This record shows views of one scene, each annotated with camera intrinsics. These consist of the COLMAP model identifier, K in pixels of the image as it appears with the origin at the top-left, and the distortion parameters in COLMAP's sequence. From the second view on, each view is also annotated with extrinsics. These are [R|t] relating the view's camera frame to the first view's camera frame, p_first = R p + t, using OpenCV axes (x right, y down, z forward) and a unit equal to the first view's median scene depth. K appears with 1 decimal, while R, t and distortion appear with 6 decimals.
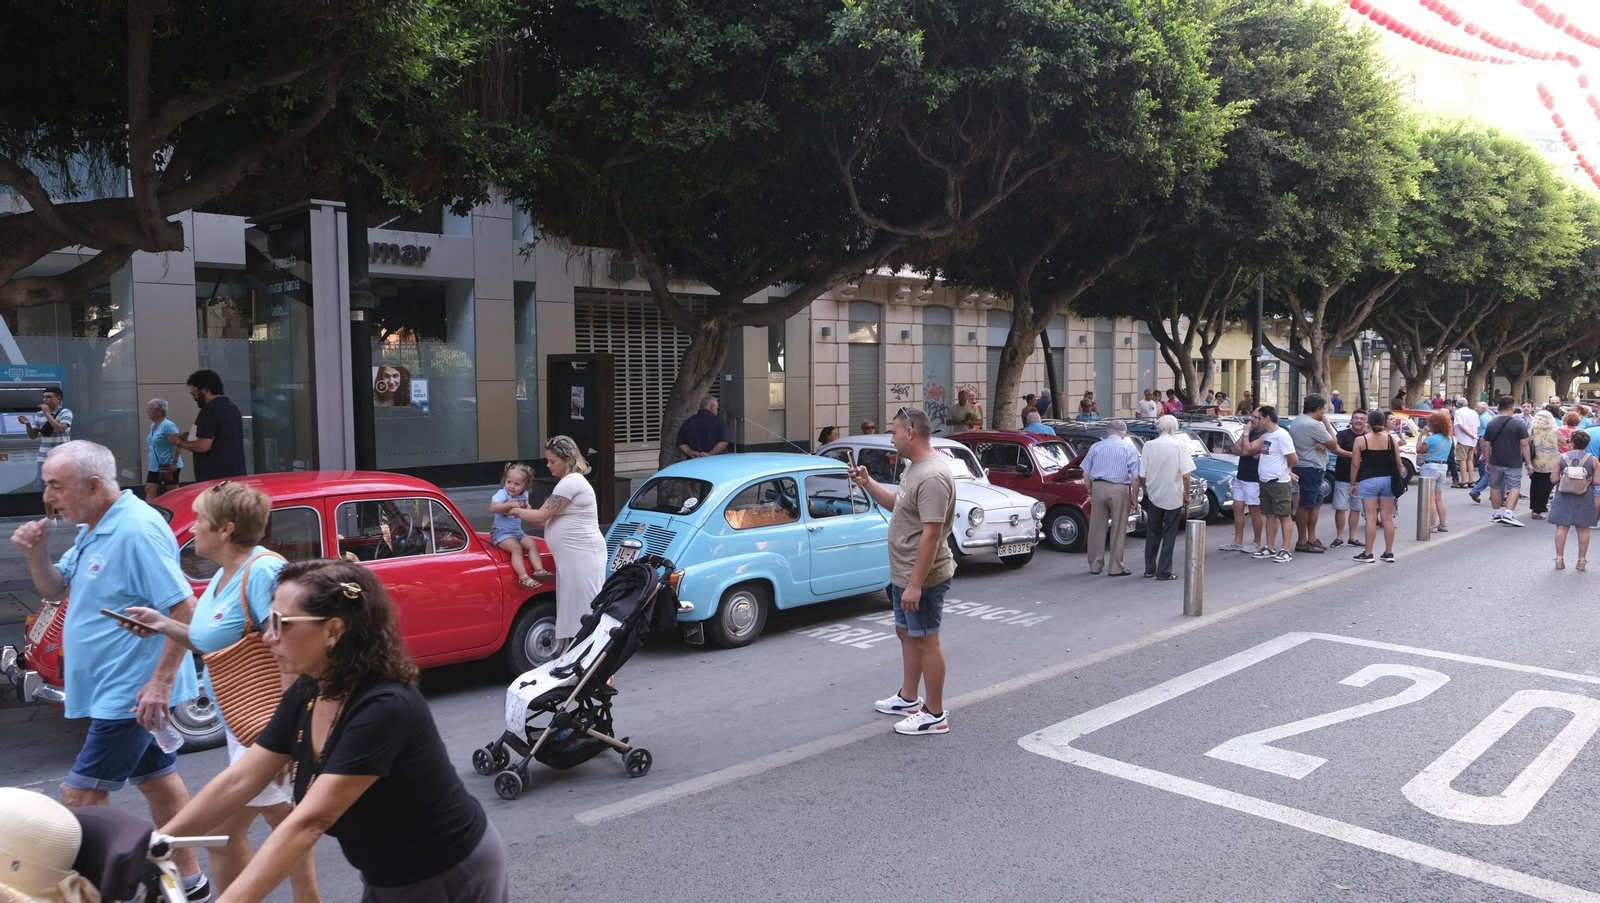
lens RADIAL K [[1080.4, 0, 803.7], [0, 1080.4, 458.4], [0, 0, 1]] dist [-0.037355, 0.021909]
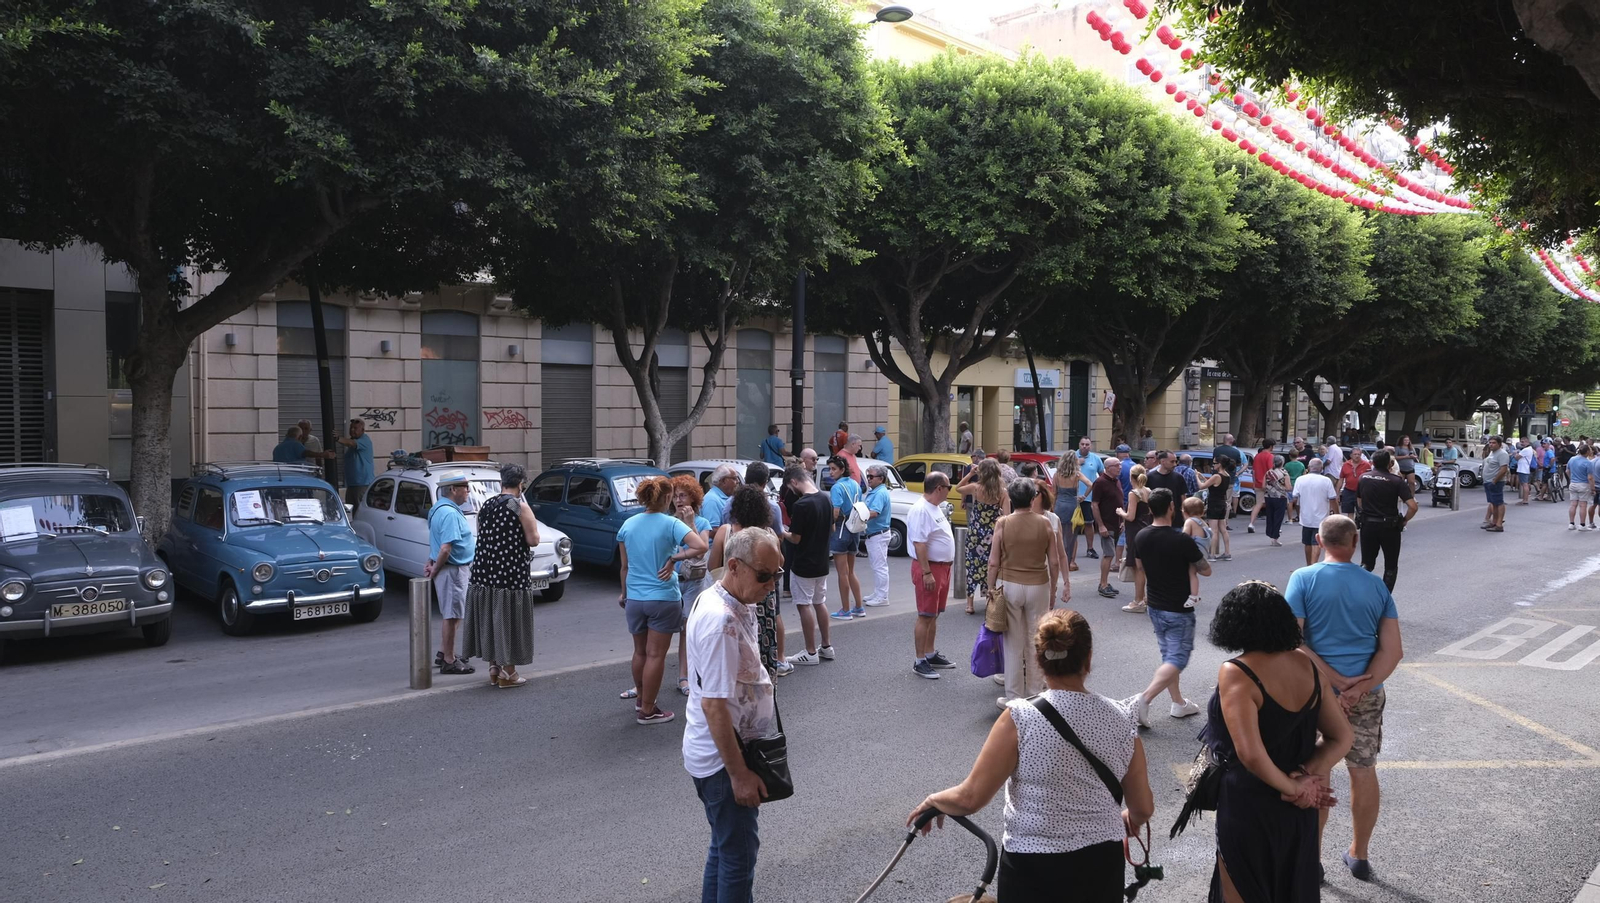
lens RADIAL K [[1080.4, 0, 796.3], [0, 1080.4, 454.4], [0, 0, 1]] dist [-0.037355, 0.021909]
pose [[0.999856, 0.016943, -0.000929, 0.447097], [-0.016963, 0.999479, -0.027460, -0.021038], [0.000463, 0.027472, 0.999622, 0.242654]]
